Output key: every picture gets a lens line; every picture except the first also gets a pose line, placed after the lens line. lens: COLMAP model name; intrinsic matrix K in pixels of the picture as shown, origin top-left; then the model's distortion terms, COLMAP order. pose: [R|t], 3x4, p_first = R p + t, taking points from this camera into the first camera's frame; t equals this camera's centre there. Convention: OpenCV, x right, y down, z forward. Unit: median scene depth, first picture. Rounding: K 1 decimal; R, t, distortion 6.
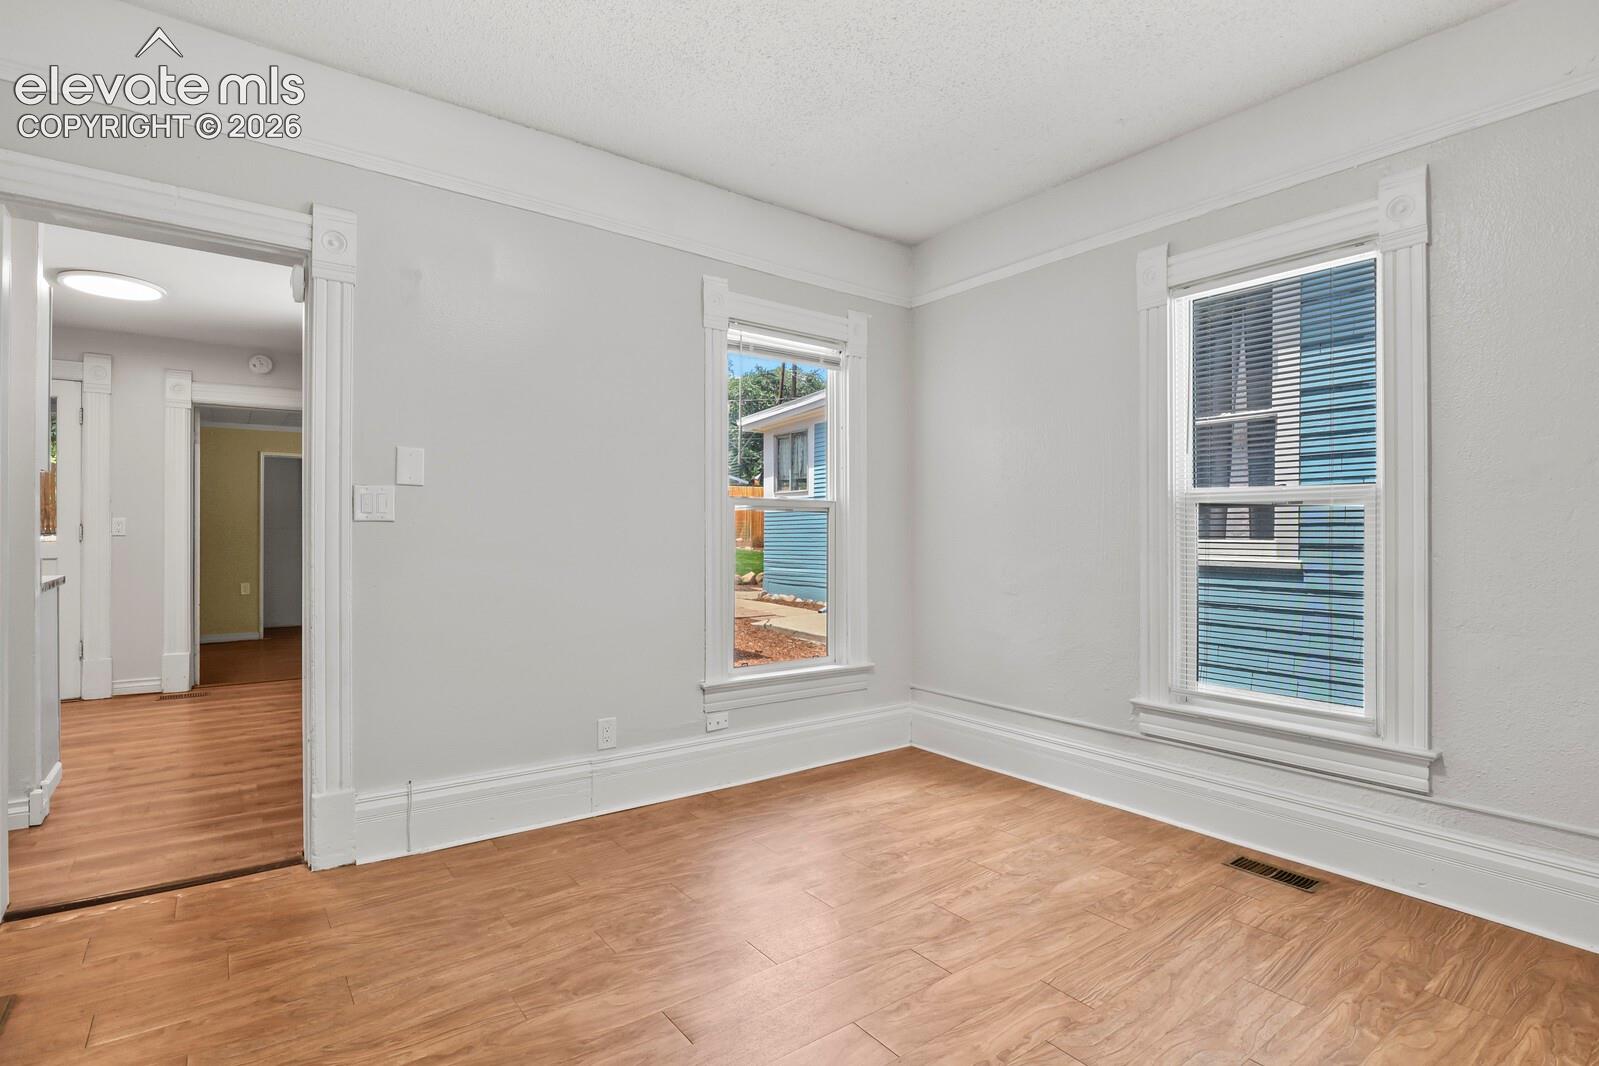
lens RADIAL K [[784.0, 0, 806.3], [0, 784.0, 529.6], [0, 0, 1]] dist [-0.007429, -0.003714]
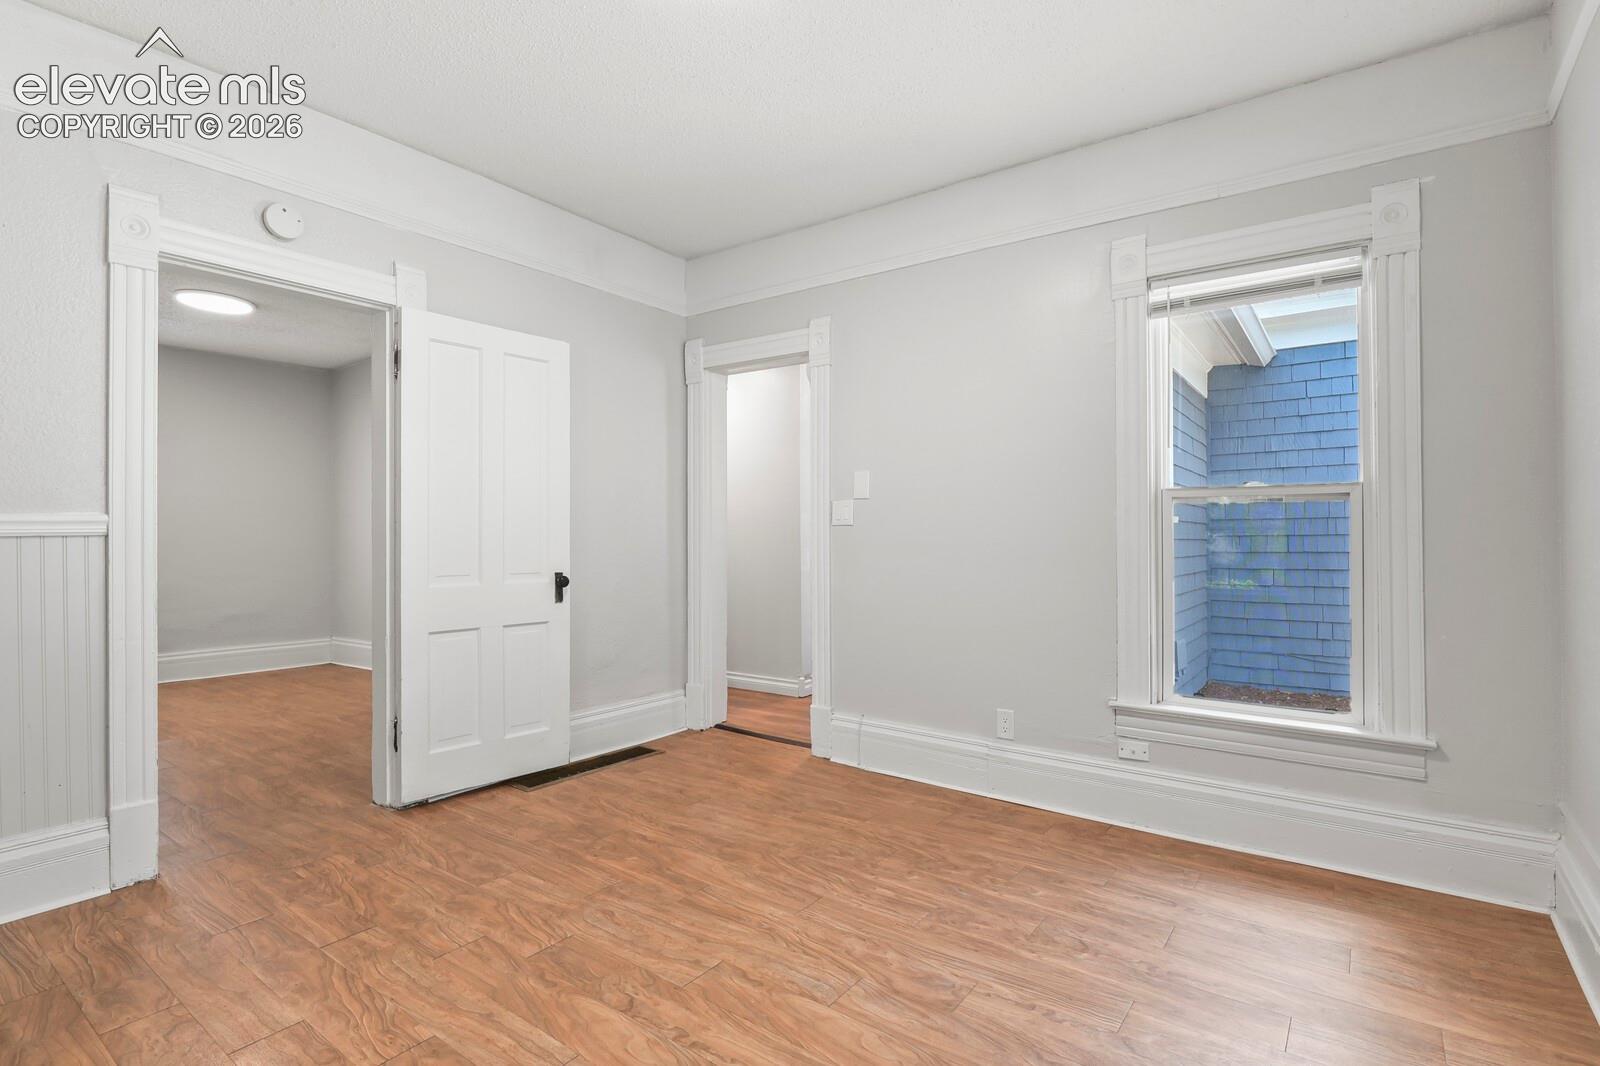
lens RADIAL K [[784.5, 0, 810.7], [0, 784.5, 530.6], [0, 0, 1]] dist [-0.007429, -0.003714]
pose [[0.275954, -0.008415, -0.961134, 0.794835], [0.006815, 0.999954, -0.006799, 0.007993], [0.961147, -0.004674, 0.275998, 0.537686]]
